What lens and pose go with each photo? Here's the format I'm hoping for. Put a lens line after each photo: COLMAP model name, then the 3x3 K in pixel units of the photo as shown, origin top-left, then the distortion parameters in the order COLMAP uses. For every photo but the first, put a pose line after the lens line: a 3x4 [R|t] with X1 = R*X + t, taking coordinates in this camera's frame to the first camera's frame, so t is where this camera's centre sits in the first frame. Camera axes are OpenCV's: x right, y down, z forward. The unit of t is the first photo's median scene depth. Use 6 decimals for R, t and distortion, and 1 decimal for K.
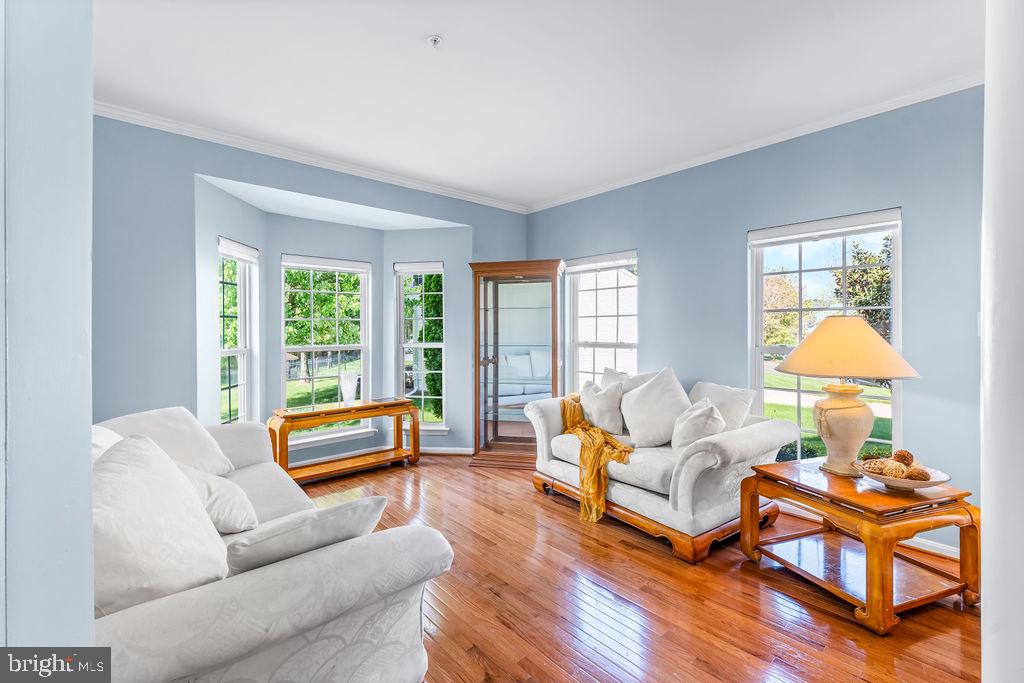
lens RADIAL K [[447.0, 0, 513.5], [0, 447.0, 332.4], [0, 0, 1]] dist [0.002656, -0.000962]
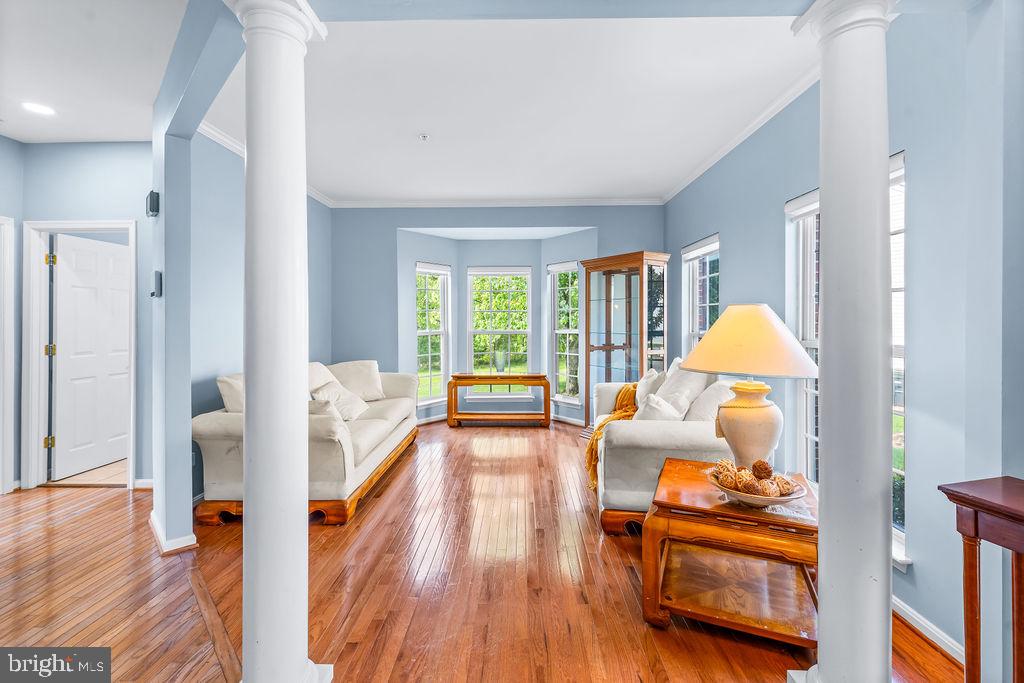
lens RADIAL K [[447.0, 0, 511.5], [0, 447.0, 322.6], [0, 0, 1]] dist [0.002656, -0.000962]
pose [[0.730999, 0.010195, -0.682303, 0.556269], [-0.002635, 0.999923, 0.012117, -0.009656], [0.682374, -0.007059, 0.730969, 0.028448]]
